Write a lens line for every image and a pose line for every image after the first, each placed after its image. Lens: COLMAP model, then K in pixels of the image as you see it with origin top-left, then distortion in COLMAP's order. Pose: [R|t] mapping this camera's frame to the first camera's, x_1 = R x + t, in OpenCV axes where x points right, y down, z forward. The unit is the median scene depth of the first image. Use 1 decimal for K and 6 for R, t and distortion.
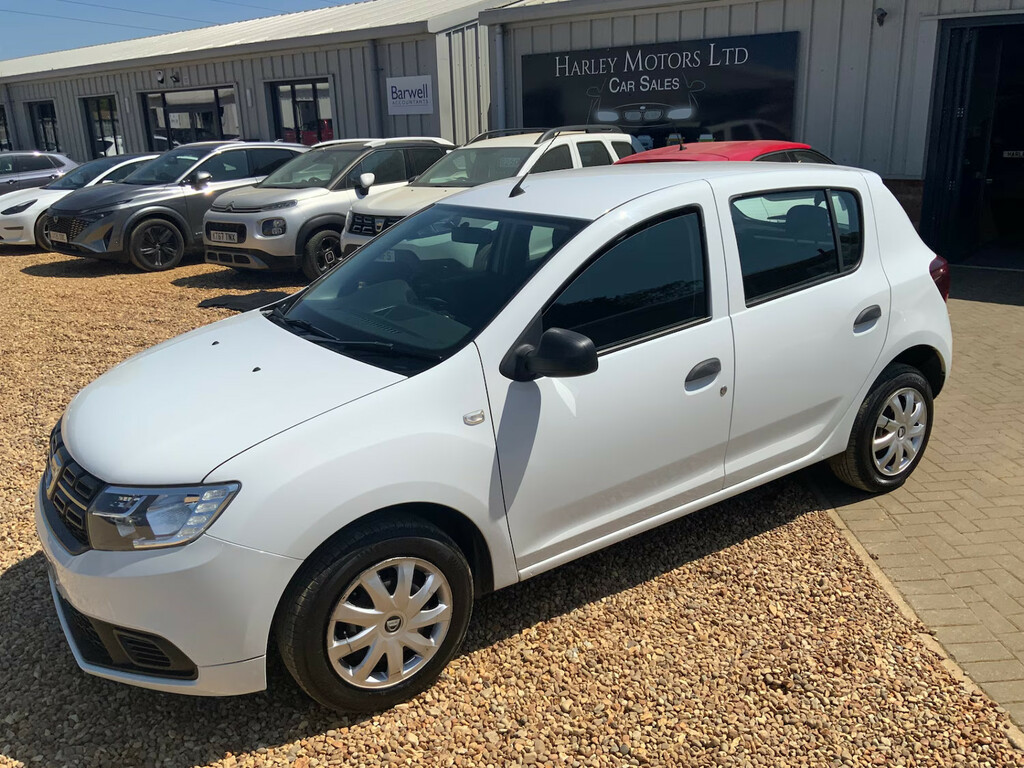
lens RADIAL K [[867.2, 0, 513.8], [0, 867.2, 398.9], [0, 0, 1]] dist [0.004001, -0.007550]
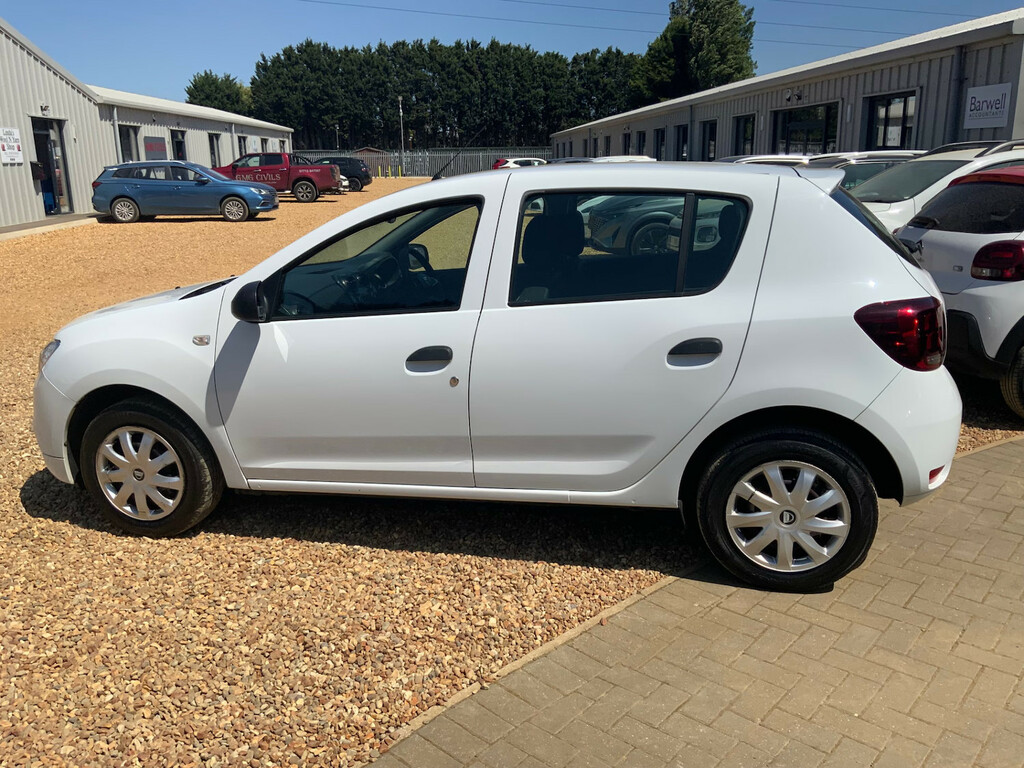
lens RADIAL K [[911.1, 0, 512.0], [0, 911.1, 384.0], [0, 0, 1]] dist [0.011714, -0.010258]
pose [[0.672893, 0.197179, -0.712977, 1.012702], [-0.234413, 0.970986, 0.047299, -0.069958], [0.701616, 0.135304, 0.699591, 0.303525]]
